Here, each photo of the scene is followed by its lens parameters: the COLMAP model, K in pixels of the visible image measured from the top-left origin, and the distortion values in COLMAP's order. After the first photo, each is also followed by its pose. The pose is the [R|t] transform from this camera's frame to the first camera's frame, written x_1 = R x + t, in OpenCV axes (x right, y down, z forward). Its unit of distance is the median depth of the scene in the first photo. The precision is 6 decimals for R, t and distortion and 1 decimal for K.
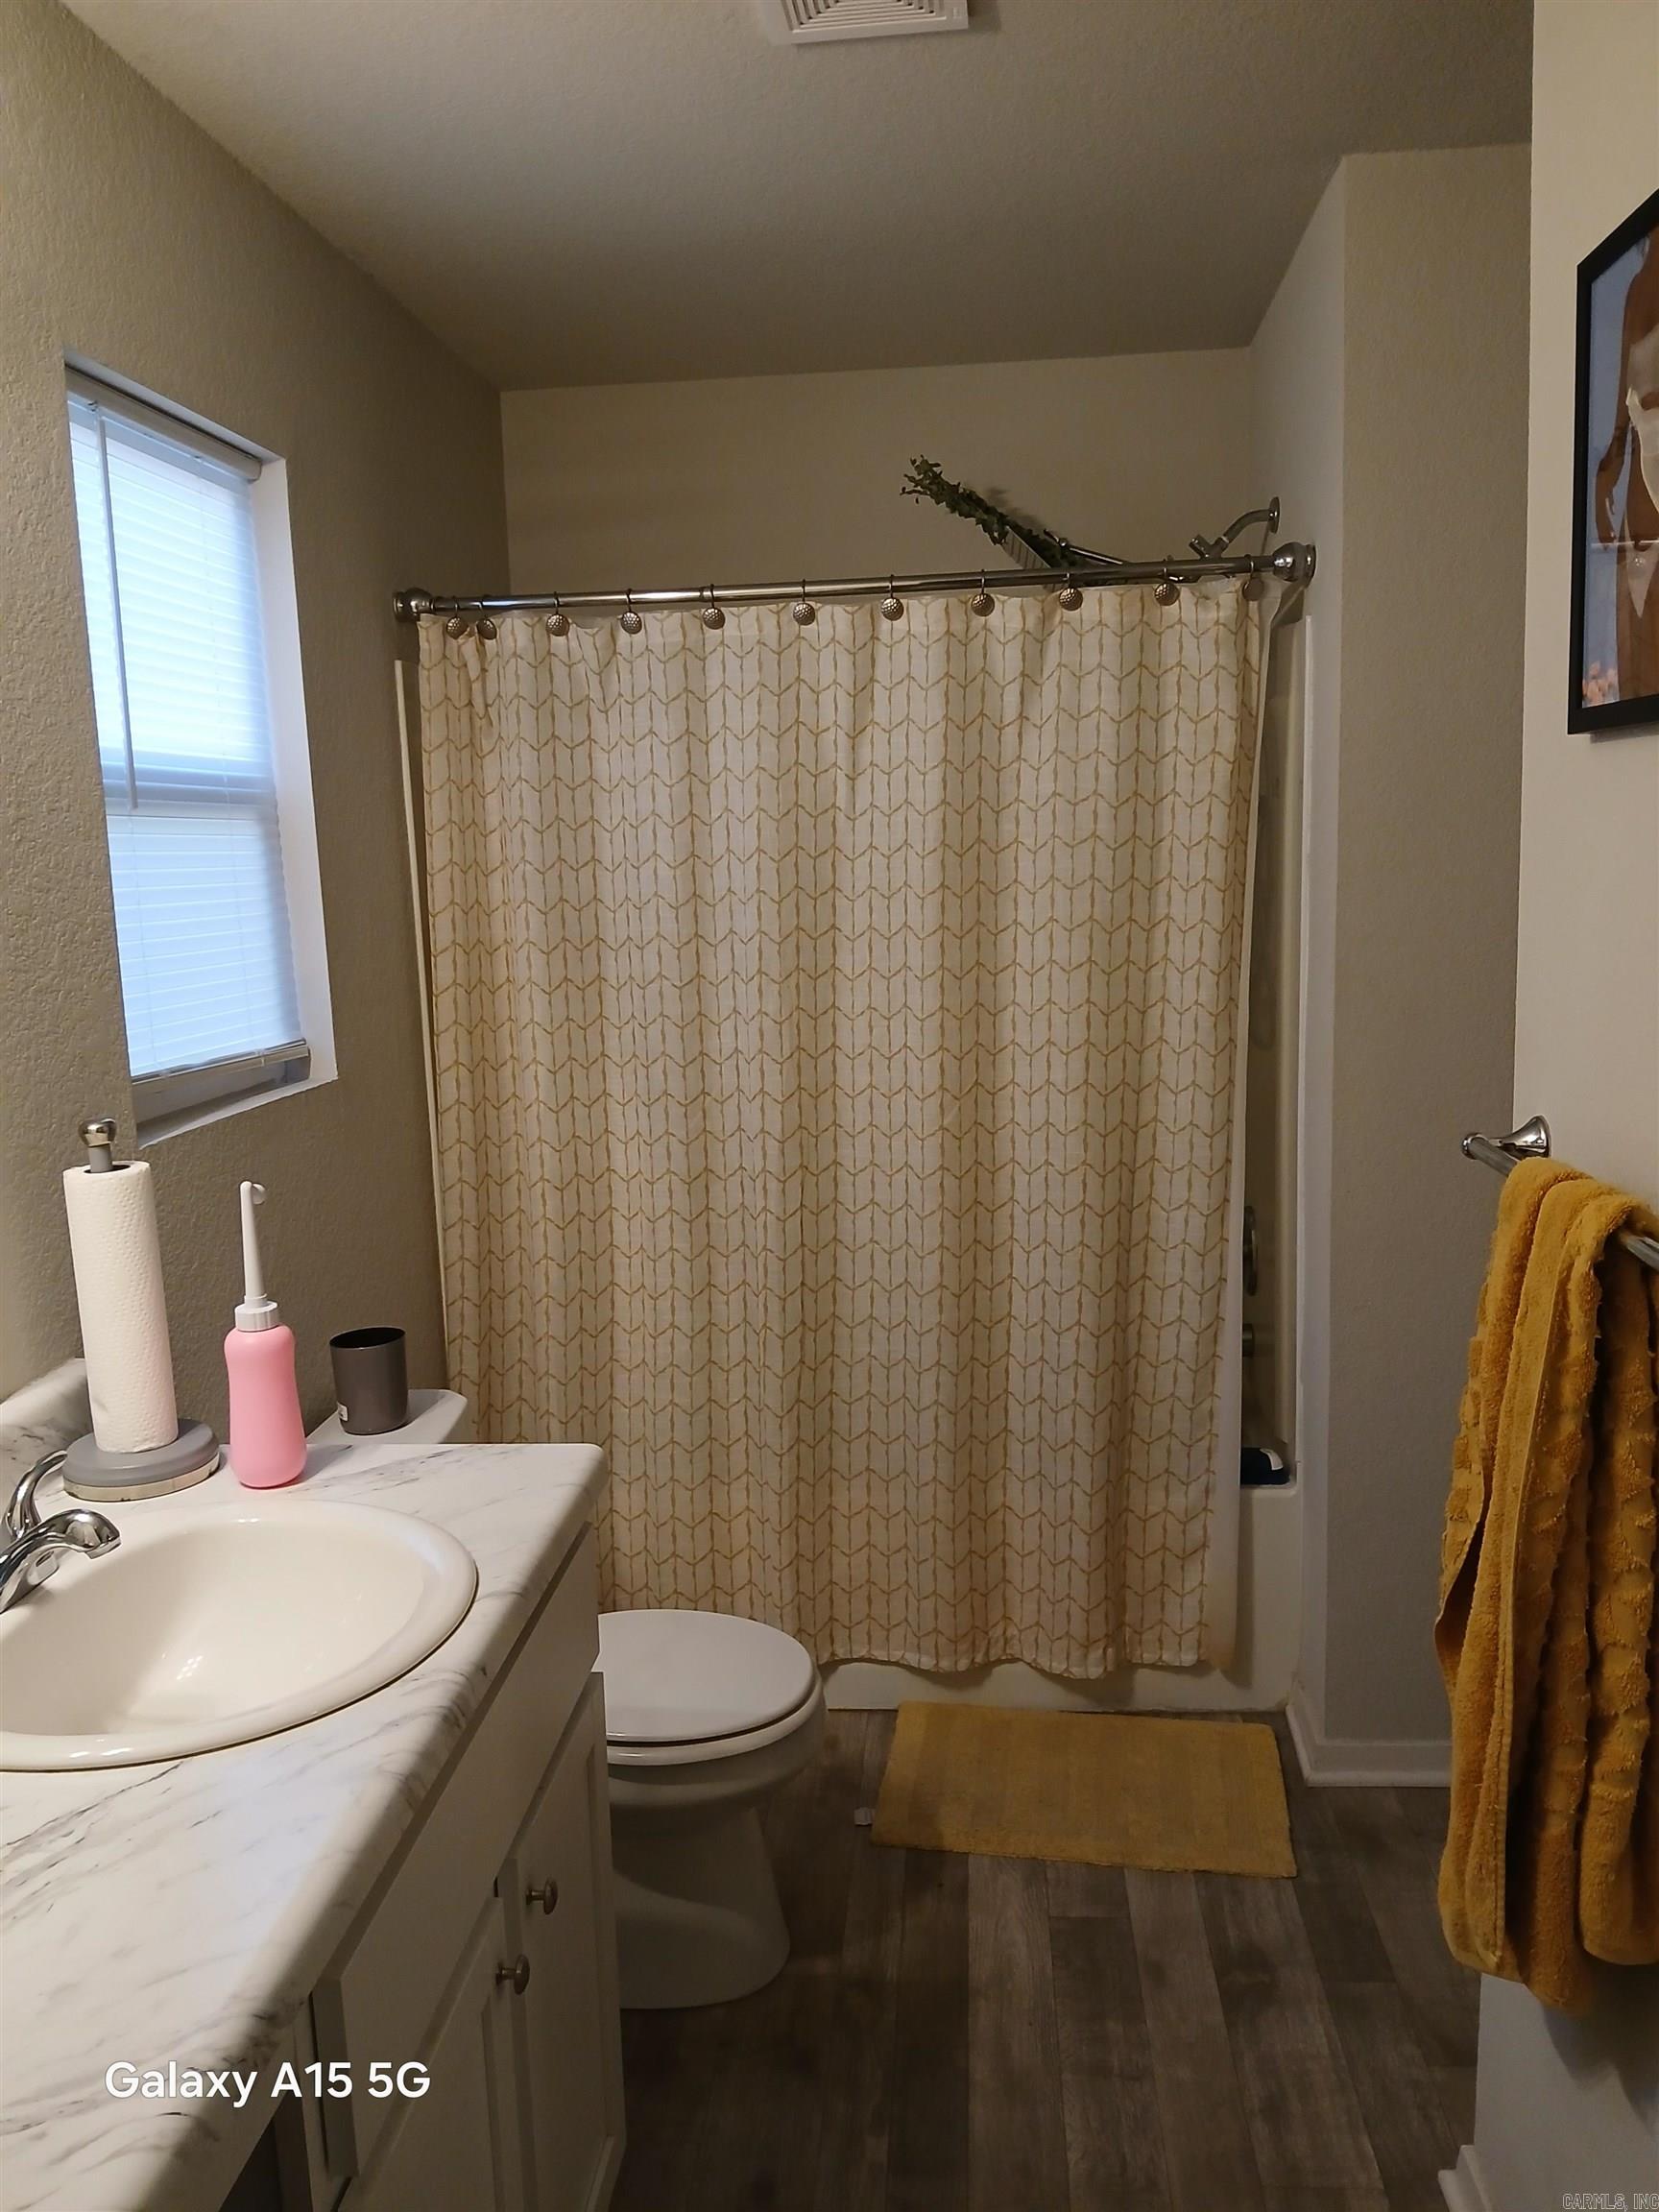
lens RADIAL K [[1744.9, 0, 840.1], [0, 1744.9, 1110.4], [0, 0, 1]] dist [0.029867, -0.063136]
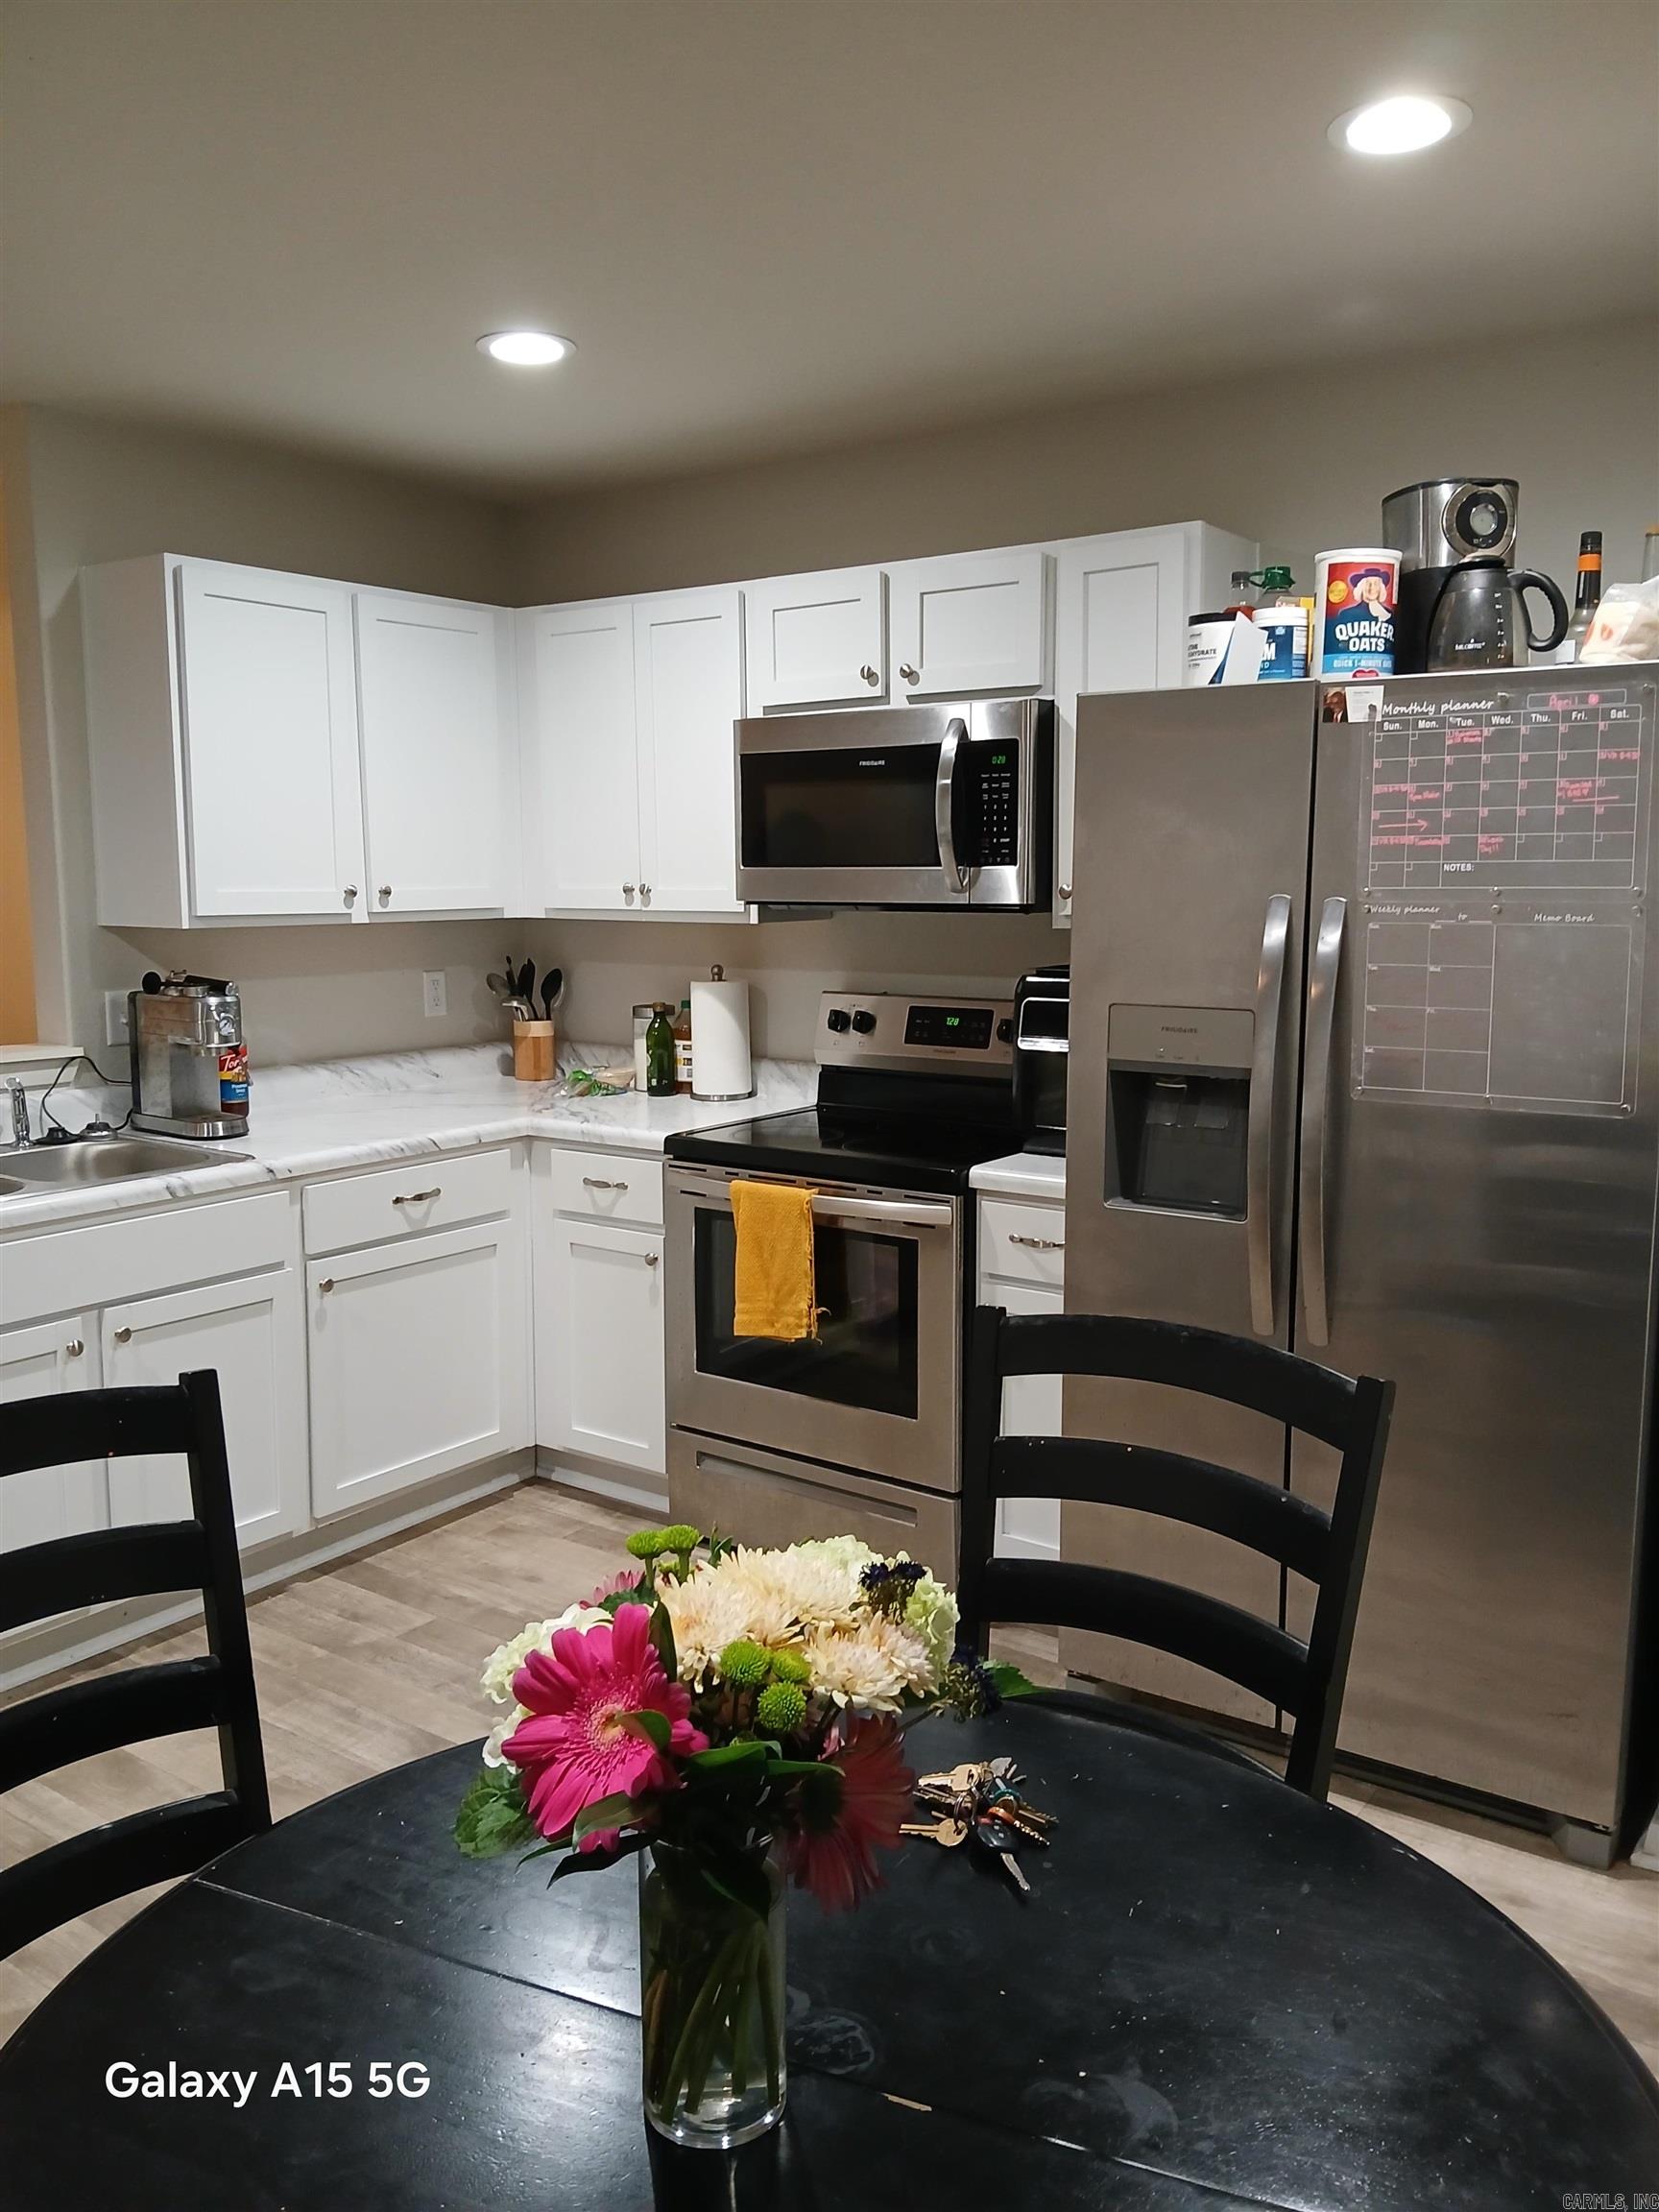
lens RADIAL K [[1744.9, 0, 832.8], [0, 1744.9, 1100.9], [0, 0, 1]] dist [0.029867, -0.063136]
pose [[-0.514240, 0.158363, -0.842899, 1.107310], [-0.108044, 0.963013, 0.246846, -0.308450], [0.850814, 0.218008, -0.478110, 1.788511]]
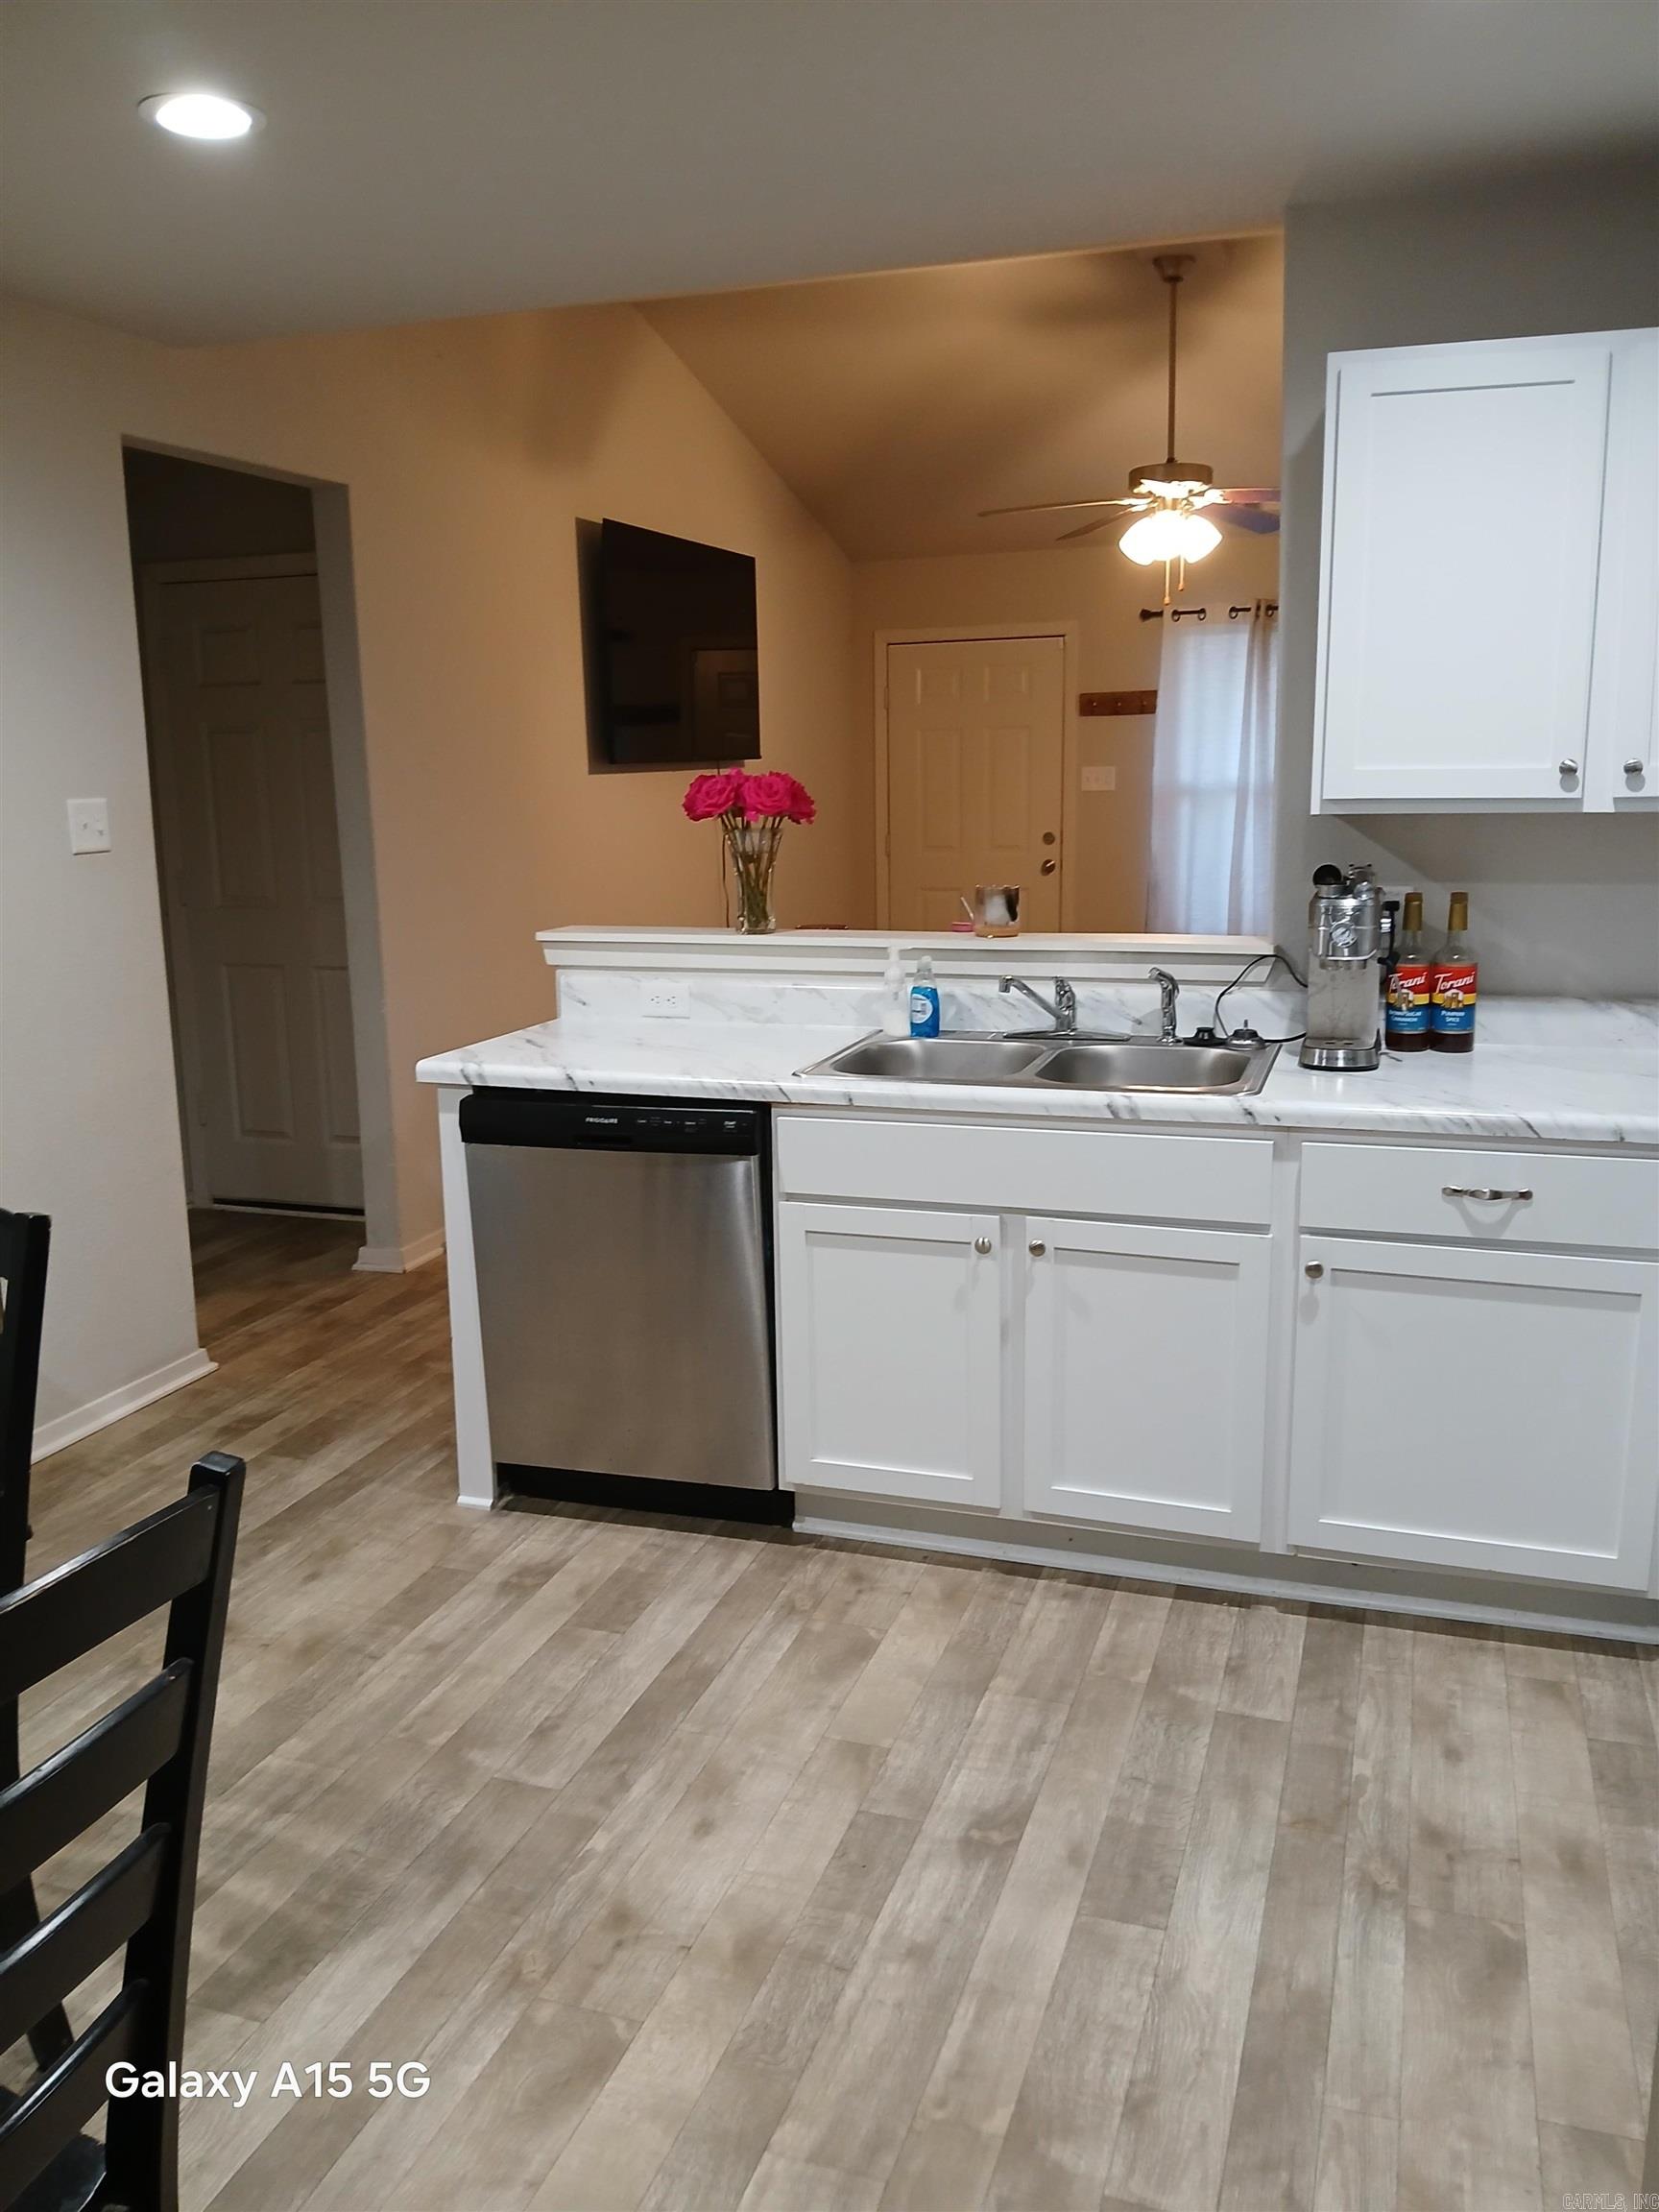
lens RADIAL K [[1744.9, 0, 817.7], [0, 1744.9, 1103.0], [0, 0, 1]] dist [0.029867, -0.063136]
pose [[-0.964764, 0.009617, 0.262940, 0.057295], [0.097405, 0.941386, 0.322961, -0.263309], [-0.244422, 0.337193, -0.909153, 1.871434]]
